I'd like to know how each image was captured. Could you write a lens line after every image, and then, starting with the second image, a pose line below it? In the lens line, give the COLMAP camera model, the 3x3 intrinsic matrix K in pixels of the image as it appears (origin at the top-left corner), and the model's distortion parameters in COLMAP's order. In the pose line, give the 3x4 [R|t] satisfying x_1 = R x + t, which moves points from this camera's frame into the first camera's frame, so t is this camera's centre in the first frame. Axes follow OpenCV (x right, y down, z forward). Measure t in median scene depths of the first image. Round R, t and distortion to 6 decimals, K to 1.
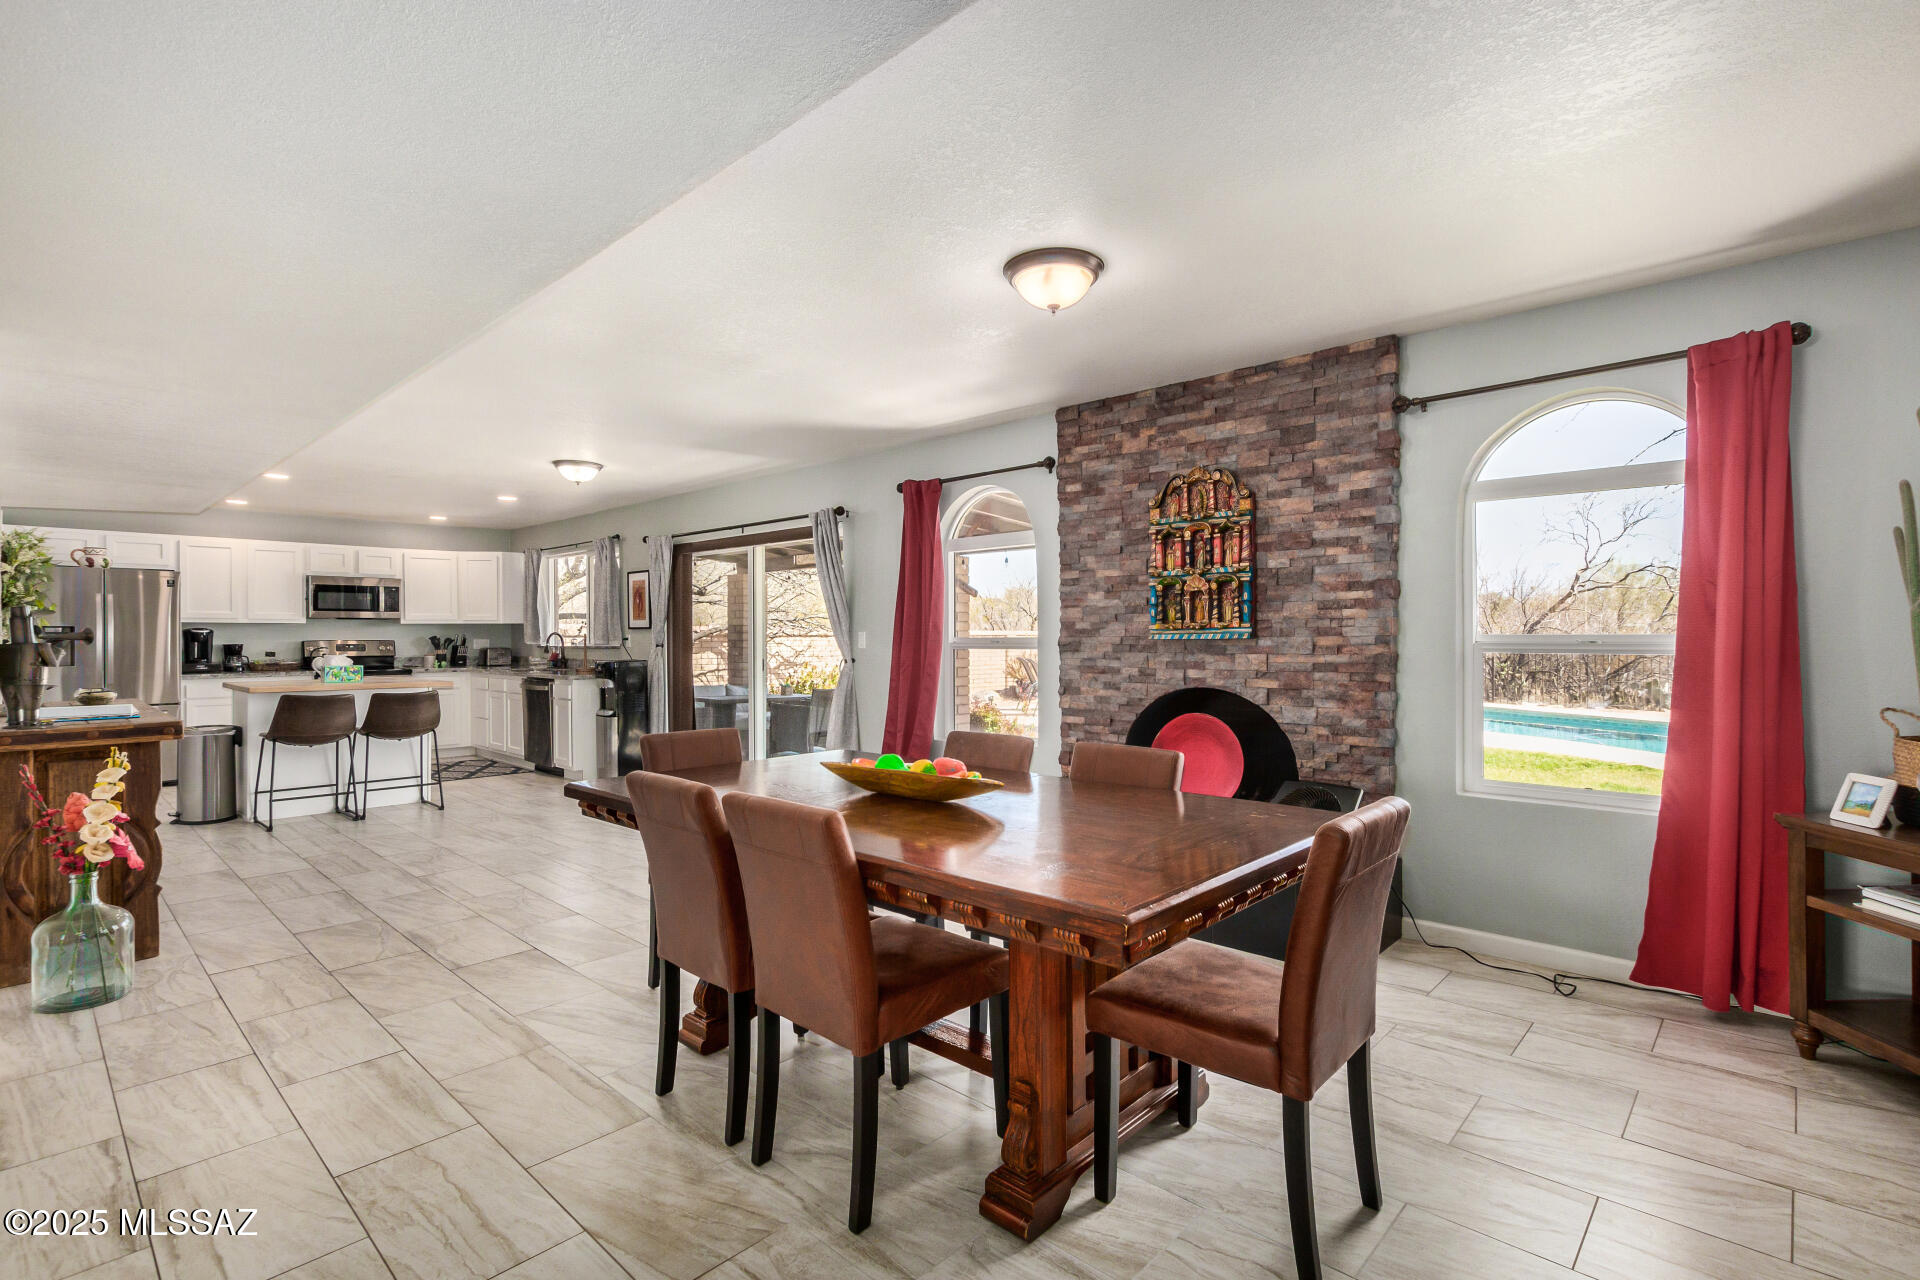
lens RADIAL K [[886.5, 0, 994.8], [0, 886.5, 645.7], [0, 0, 1]] dist [0.005825, -0.004810]
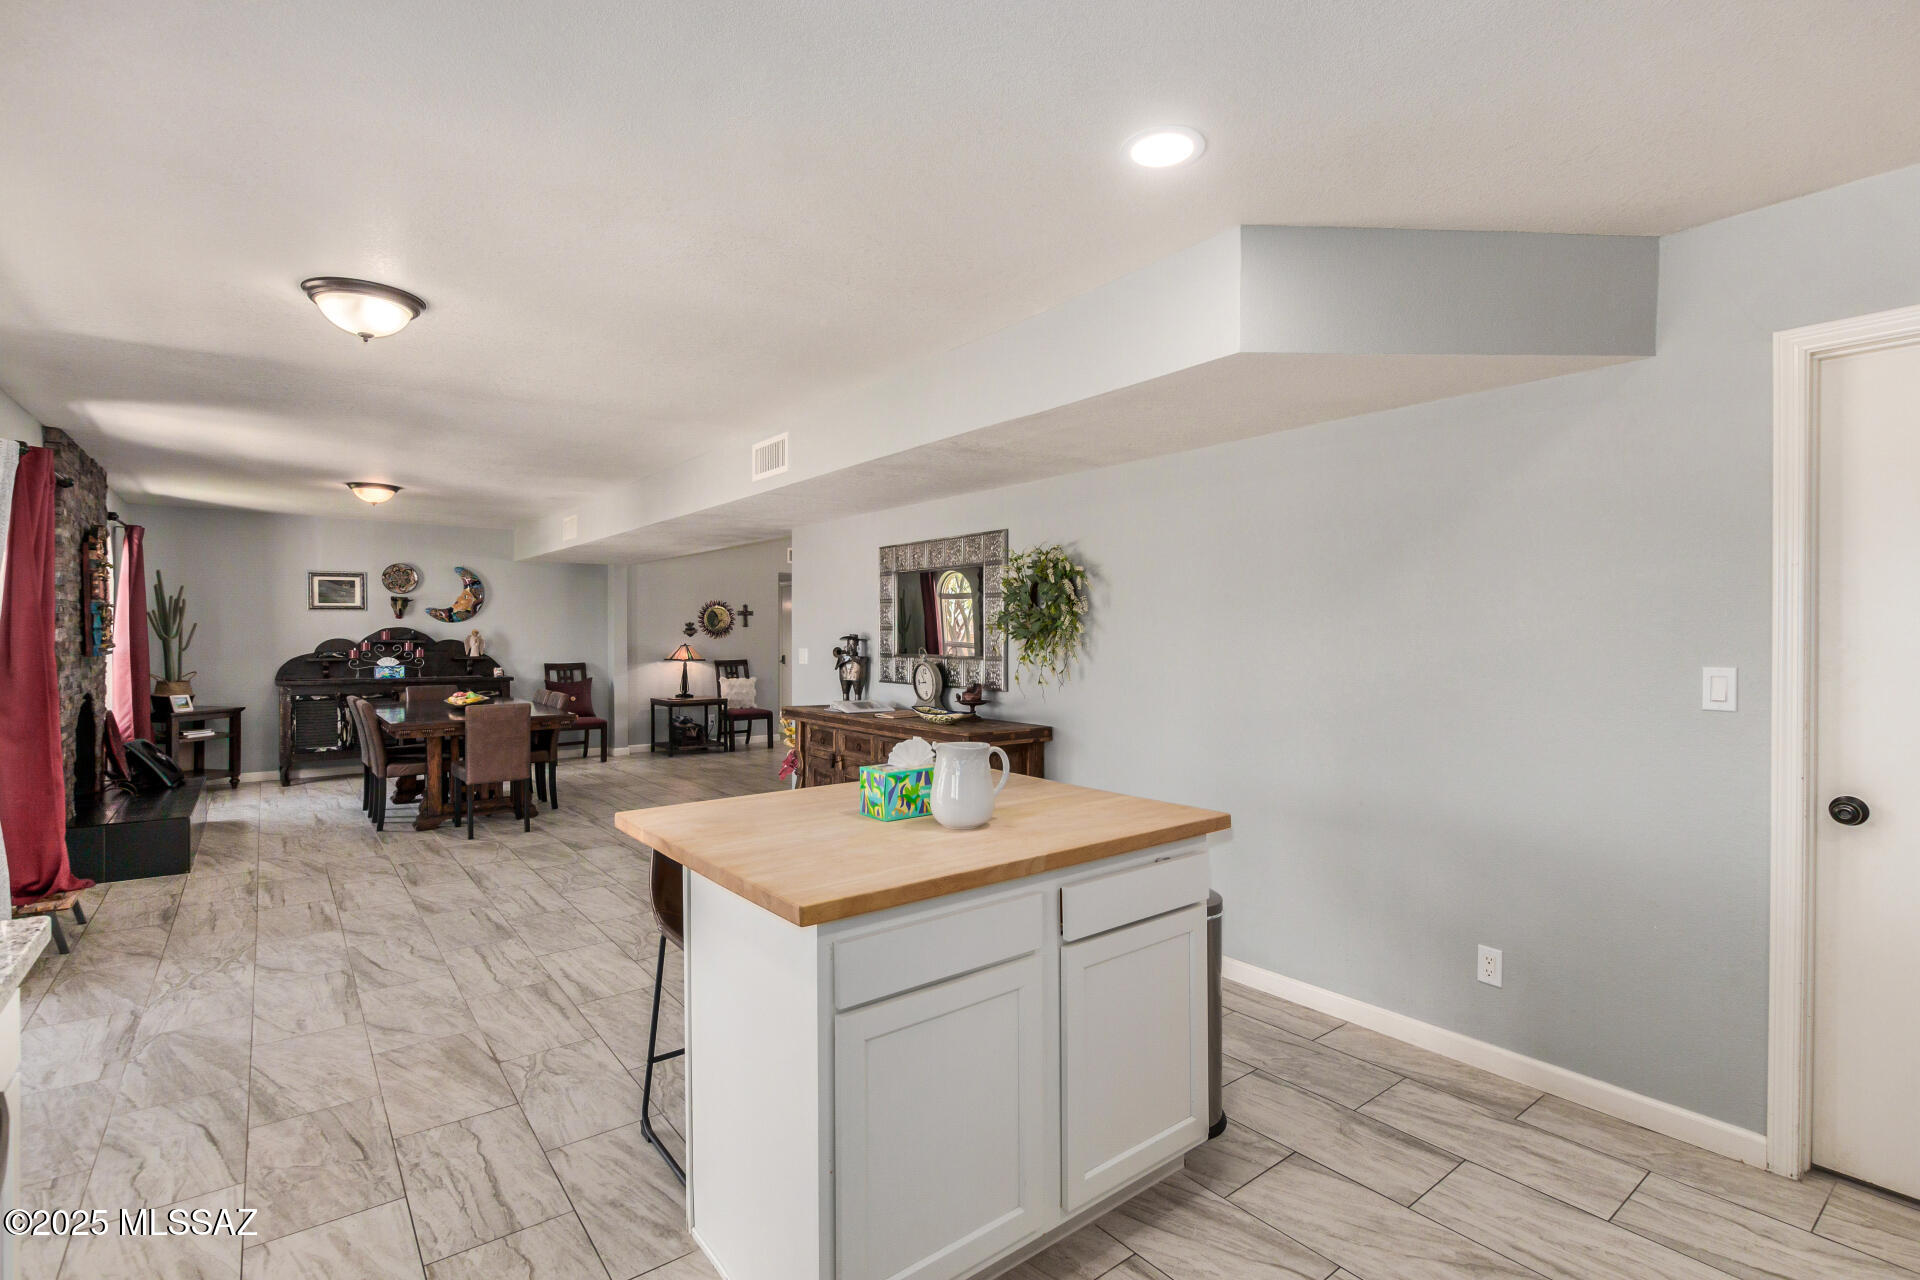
lens RADIAL K [[886.5, 0, 981.9], [0, 886.5, 637.5], [0, 0, 1]] dist [0.005825, -0.004810]
pose [[-0.986216, 0.000281, 0.165463, -1.162898], [0.002943, 0.999870, 0.015840, -0.045387], [-0.165437, 0.016109, -0.986089, 1.894219]]
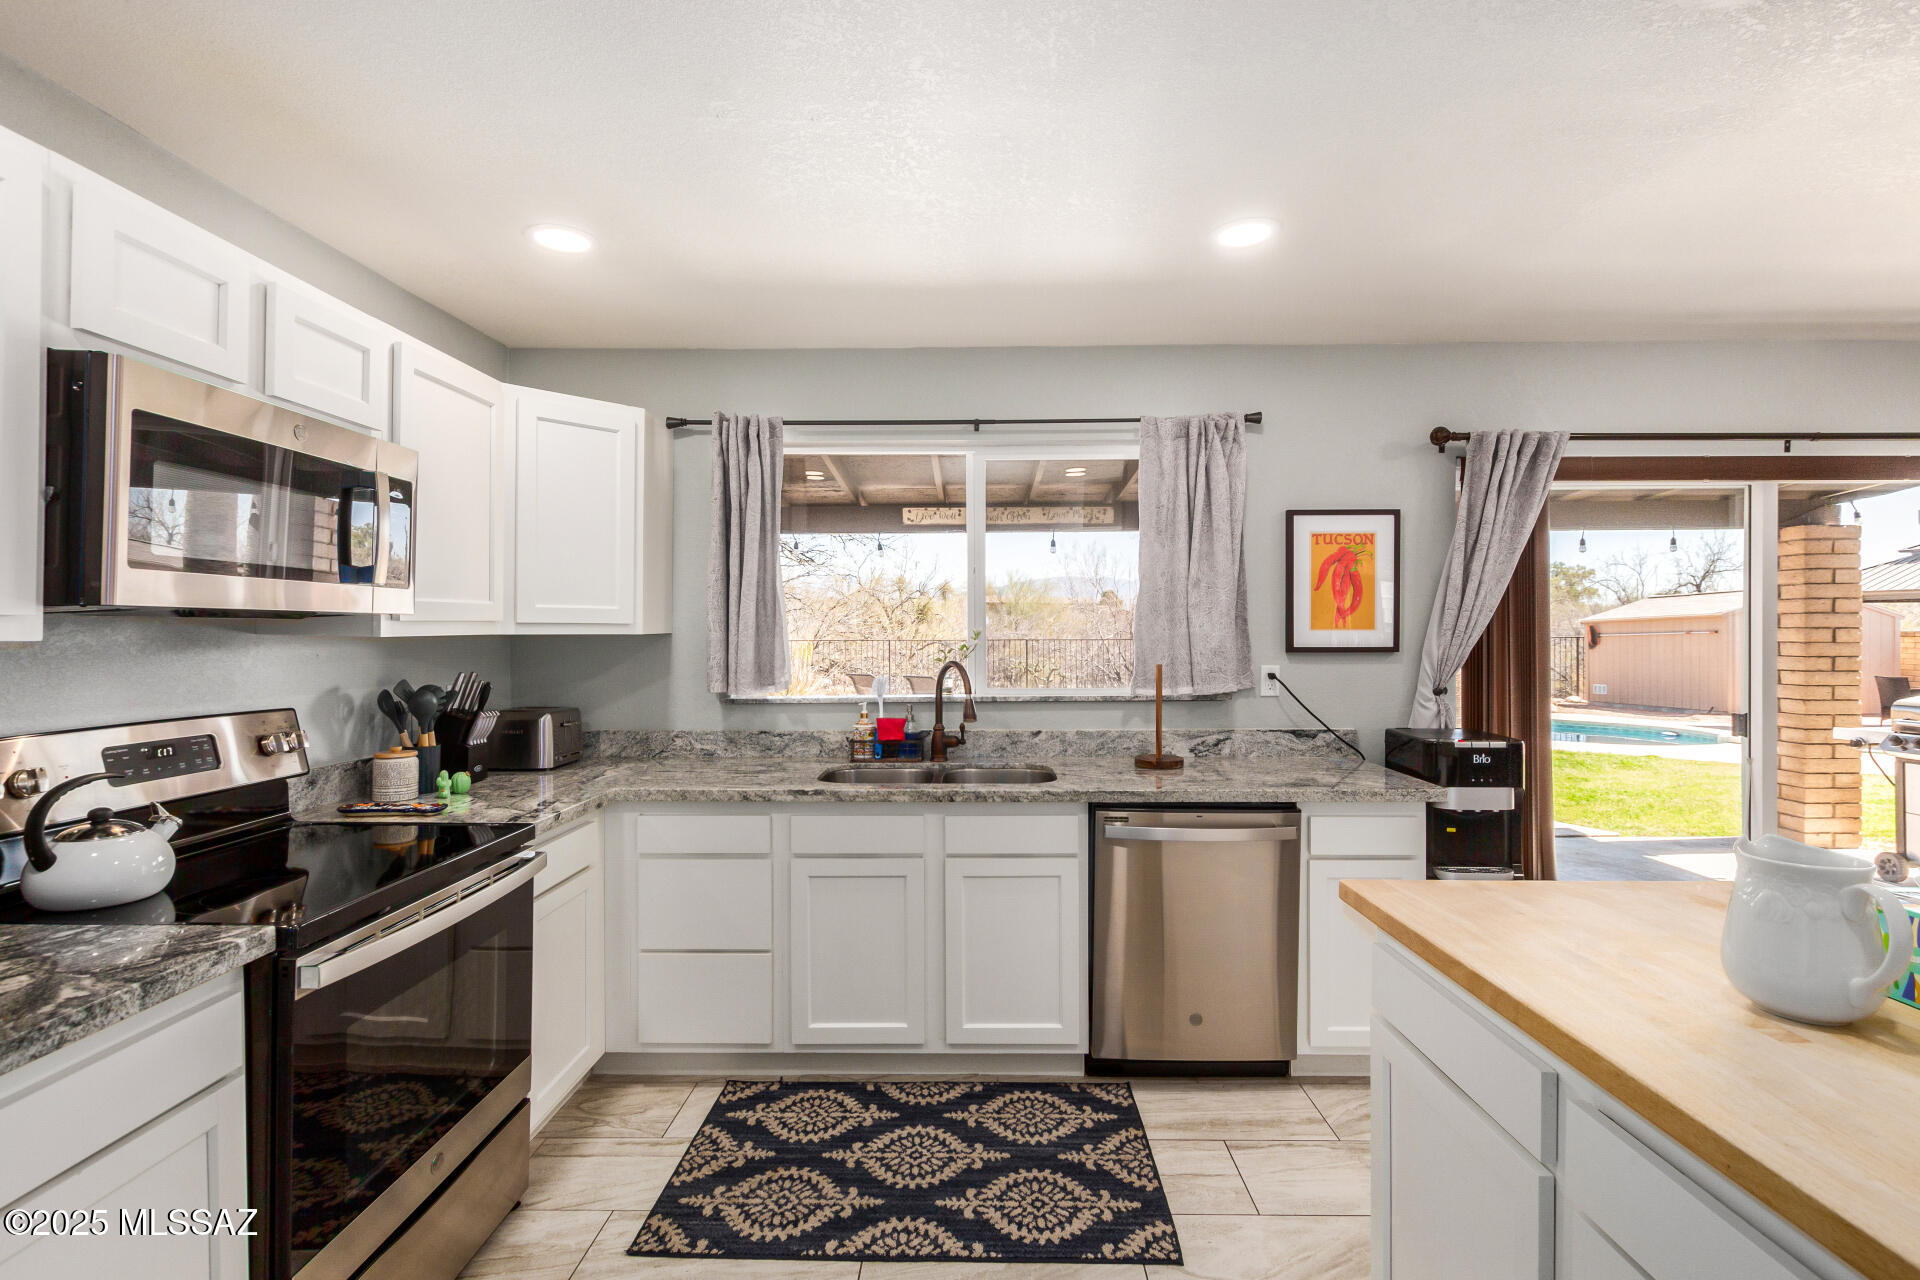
lens RADIAL K [[886.5, 0, 973.6], [0, 886.5, 636.0], [0, 0, 1]] dist [0.005825, -0.004810]
pose [[0.749687, -0.000399, 0.661792, -1.403956], [0.008933, 0.999915, -0.009516, -0.042215], [-0.661732, 0.013046, 0.749627, 1.411560]]
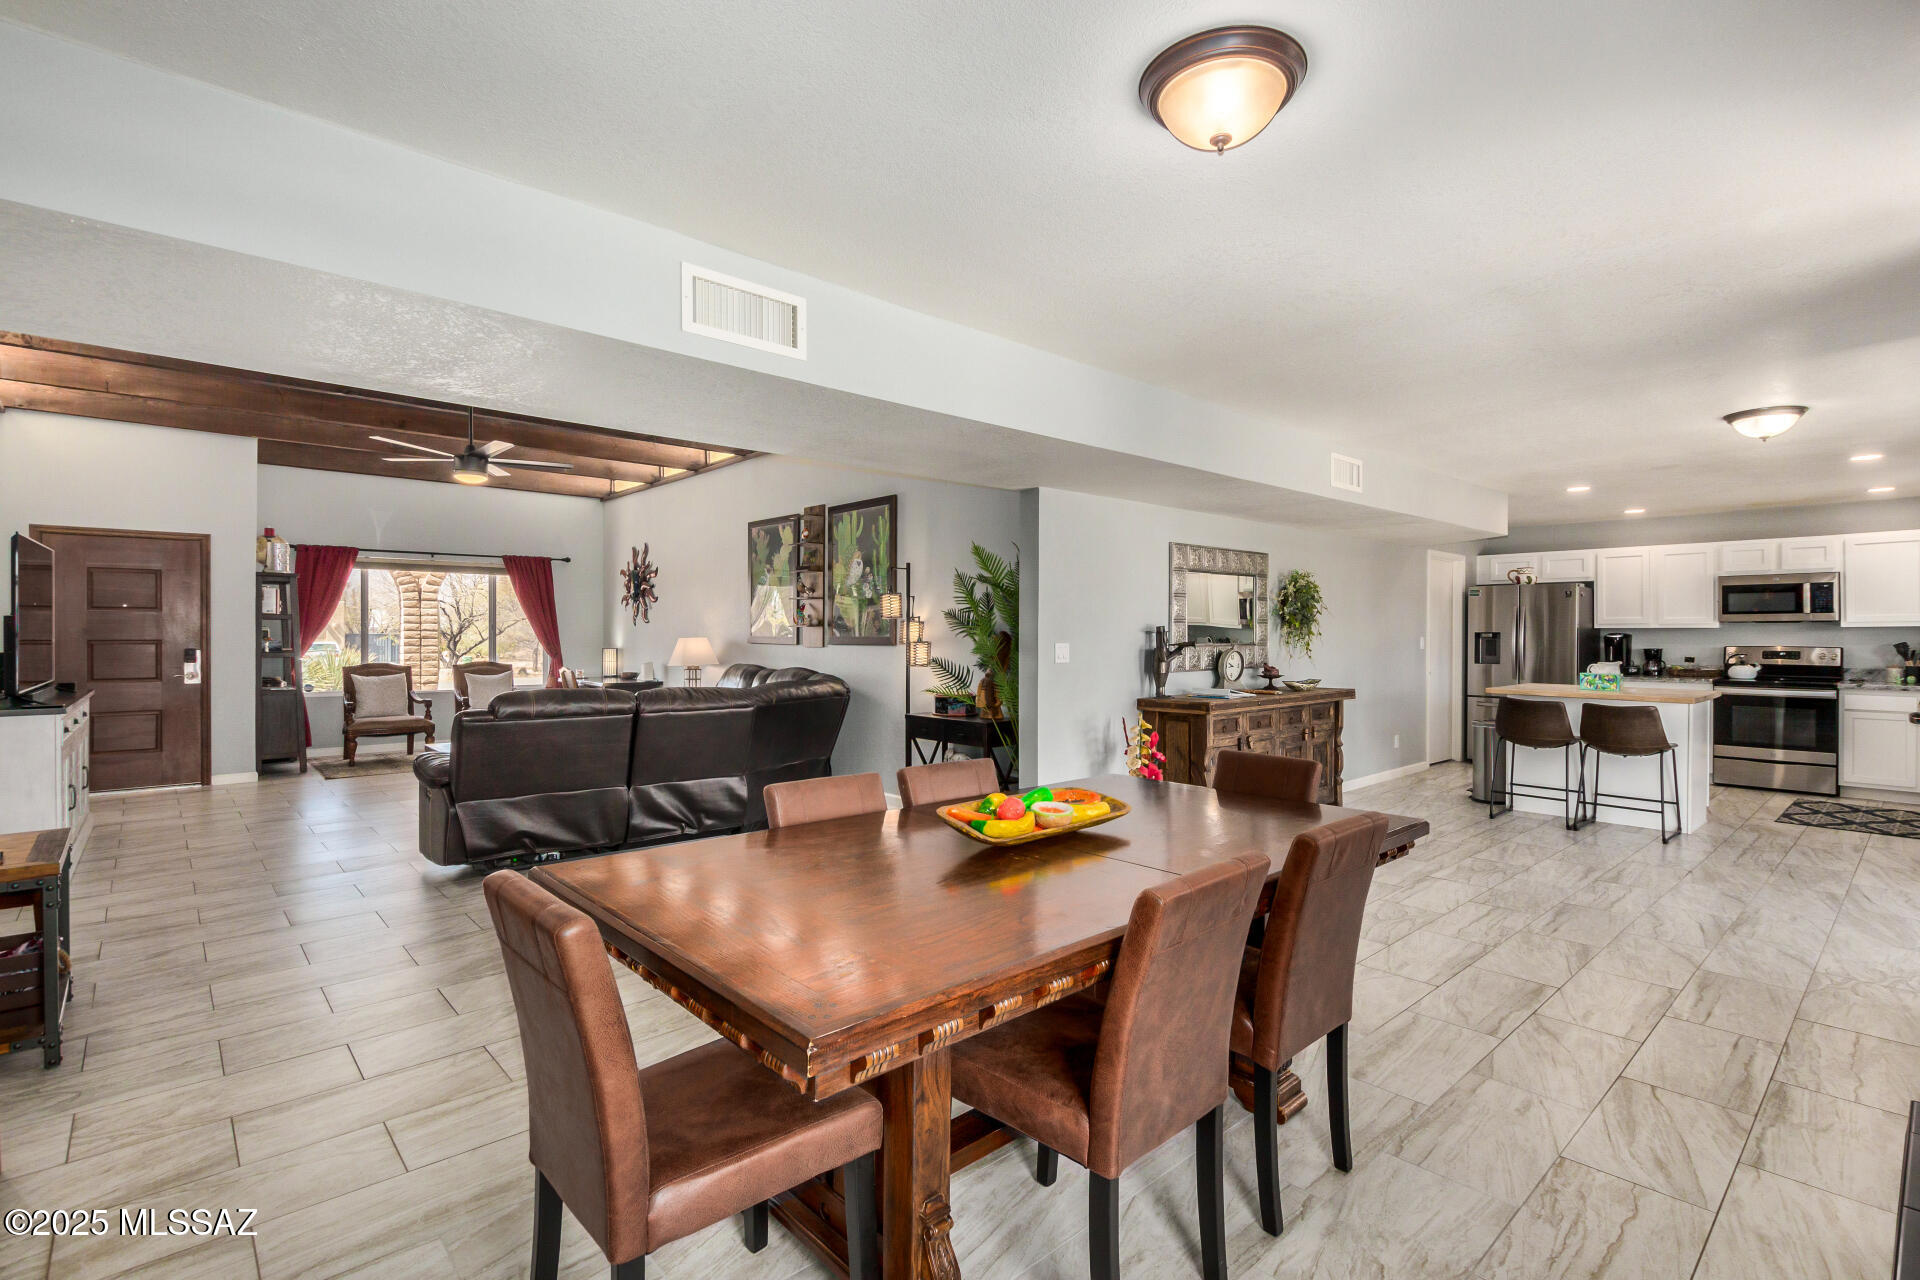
lens RADIAL K [[886.5, 0, 959.2], [0, 886.5, 632.4], [0, 0, 1]] dist [0.005825, -0.004810]
pose [[-0.113232, 0.001418, -0.993568, 0.456436], [-0.014243, 0.999894, 0.003050, -0.021985], [0.993466, 0.014497, -0.113200, 0.569806]]
